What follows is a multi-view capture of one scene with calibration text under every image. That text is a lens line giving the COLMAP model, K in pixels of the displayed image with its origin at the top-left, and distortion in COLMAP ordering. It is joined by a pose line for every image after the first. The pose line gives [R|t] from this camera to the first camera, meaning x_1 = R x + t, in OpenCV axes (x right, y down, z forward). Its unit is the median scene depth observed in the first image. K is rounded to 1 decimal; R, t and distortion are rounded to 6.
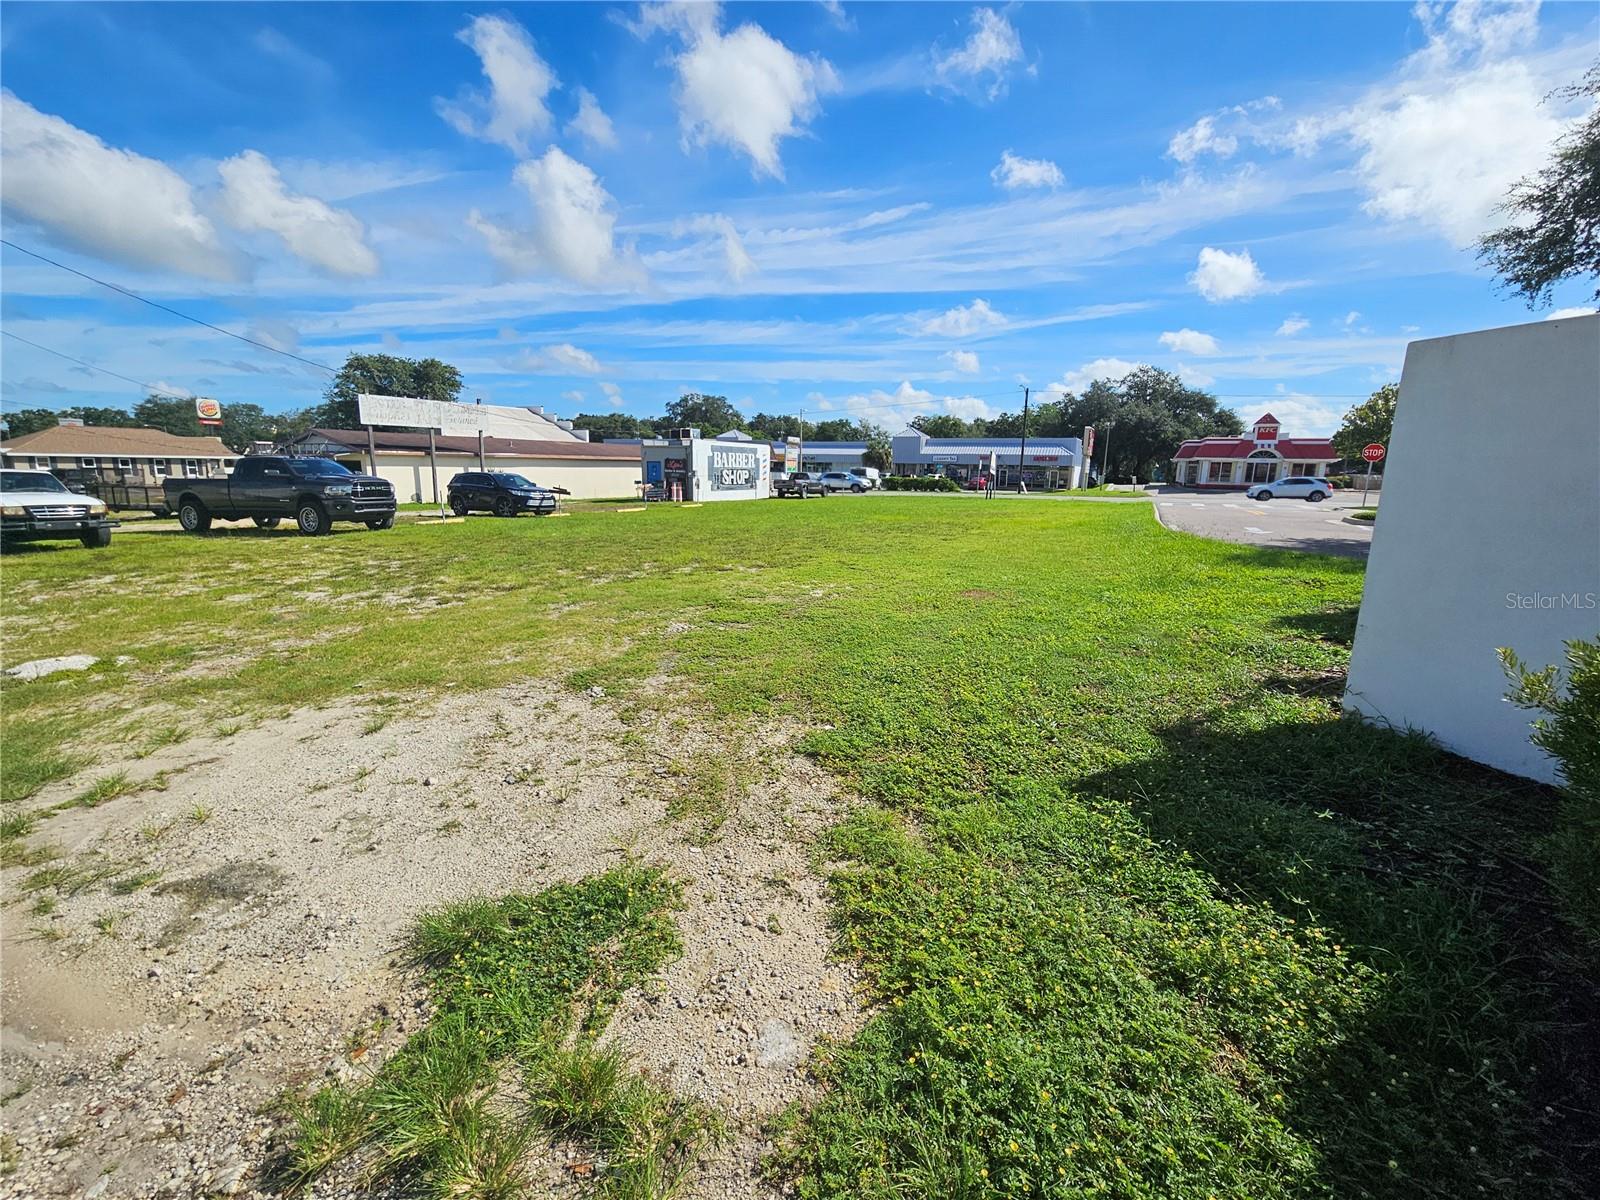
lens RADIAL K [[661.6, 0, 800.0], [0, 661.6, 600.0], [0, 0, 1]] dist [0.001548, -0.000299]
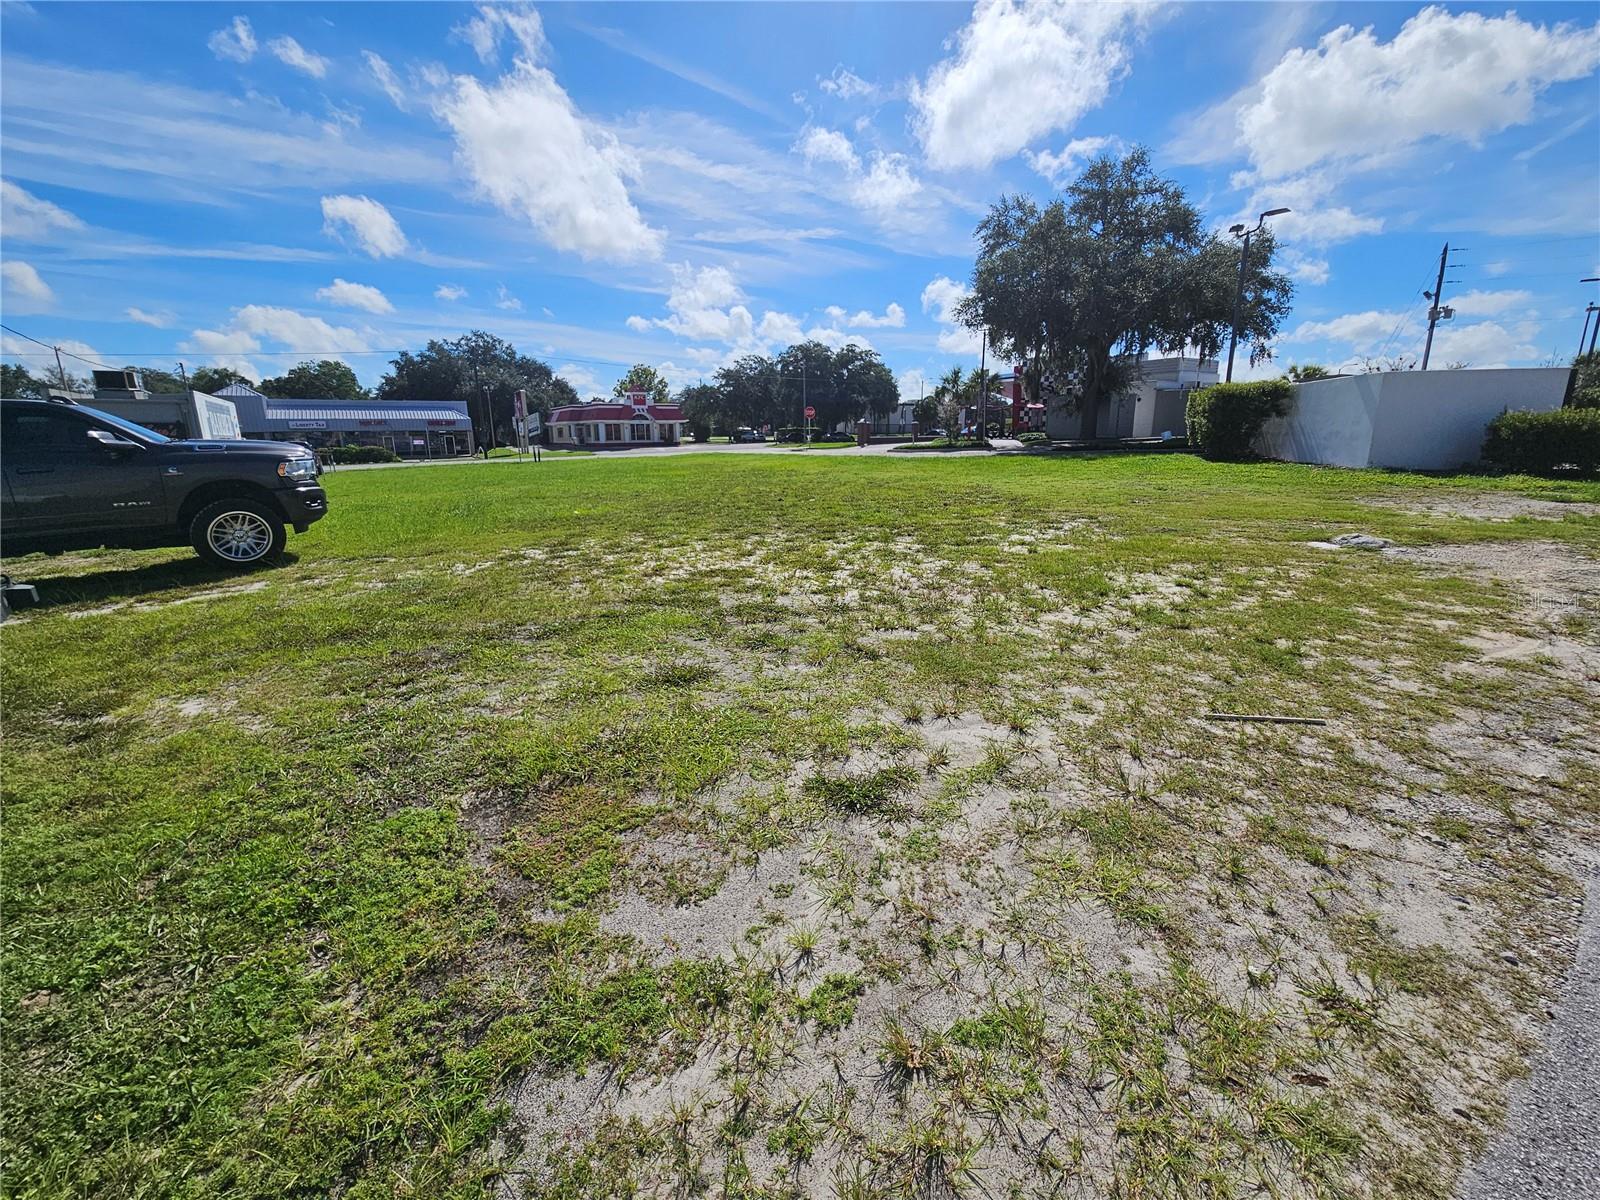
lens RADIAL K [[671.3, 0, 801.1], [0, 671.3, 593.1], [0, 0, 1]] dist [0.000006, -0.000197]
pose [[0.490064, -0.223514, 0.842543, -0.199709], [0.195755, 0.970098, 0.143493, -0.014604], [-0.849422, 0.094611, 0.519164, 0.083995]]
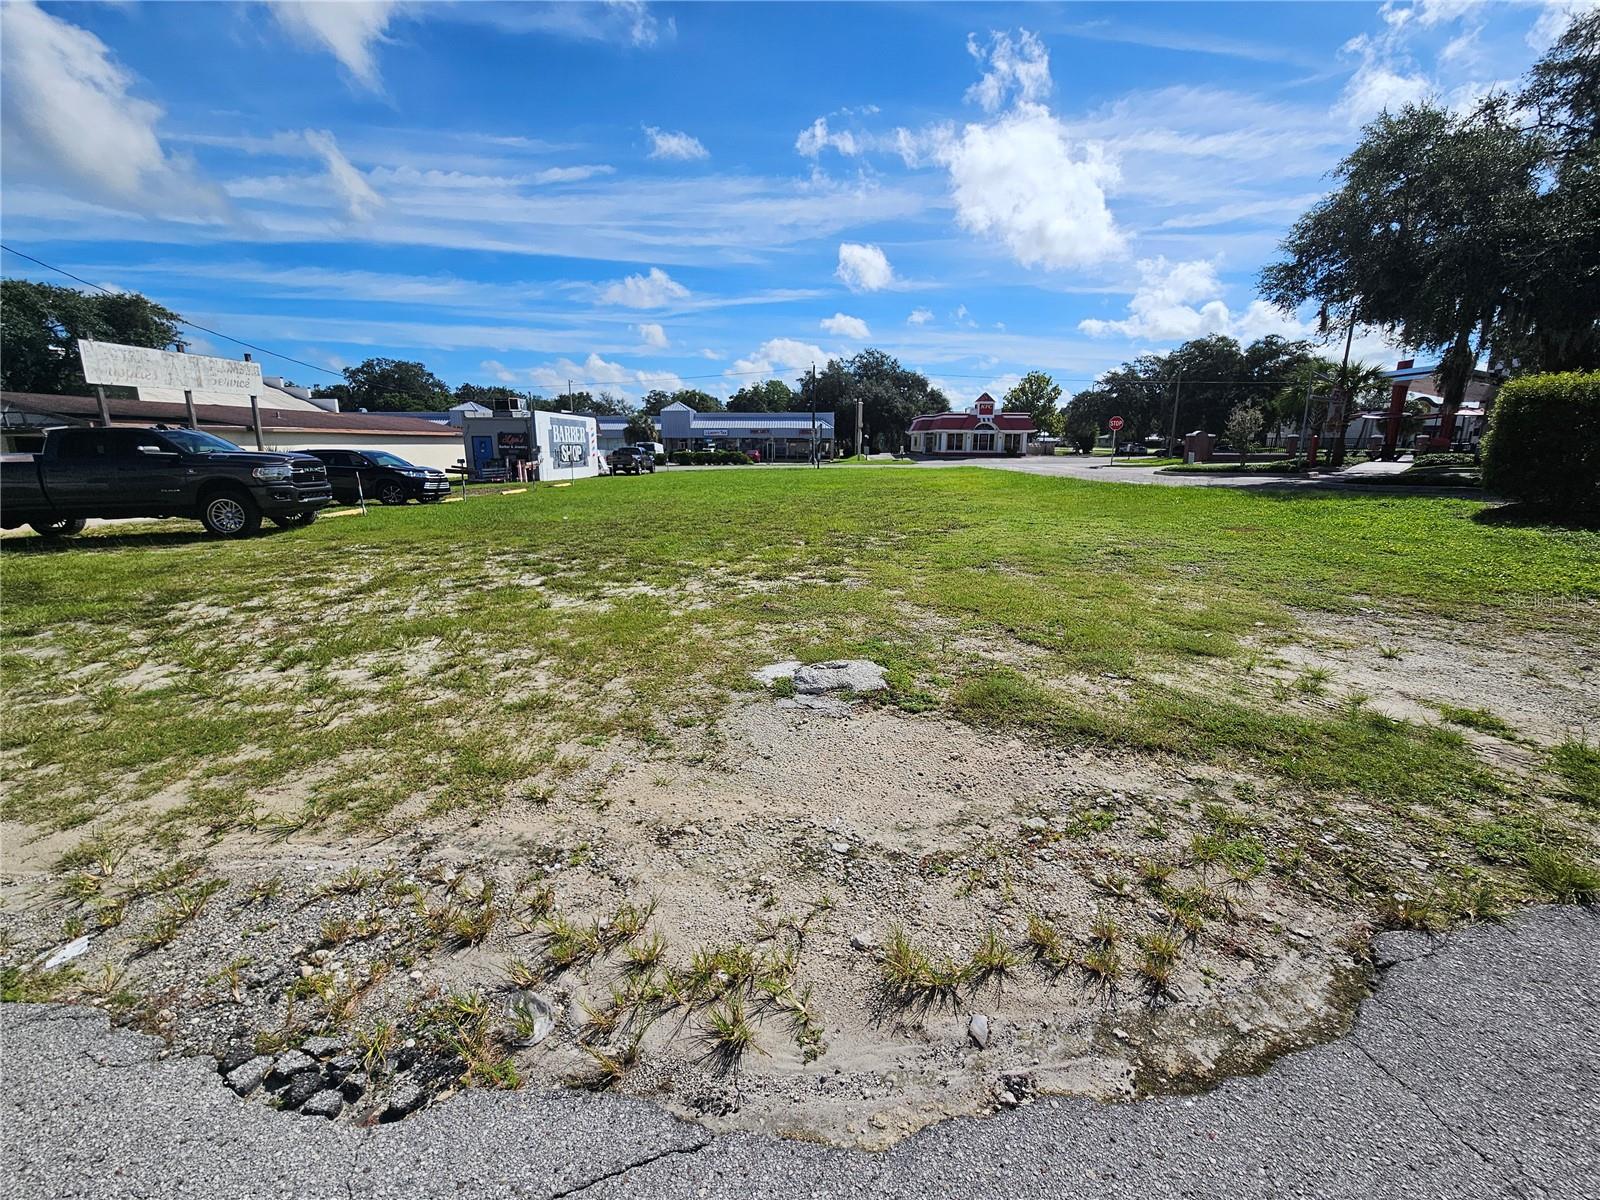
lens RADIAL K [[661.6, 0, 800.0], [0, 661.6, 600.0], [0, 0, 1]] dist [0.001548, -0.000299]
pose [[0.905498, -0.111380, 0.409473, -0.098664], [0.097311, 0.993727, 0.055111, -0.002315], [-0.413043, -0.010057, 0.910656, 0.019603]]
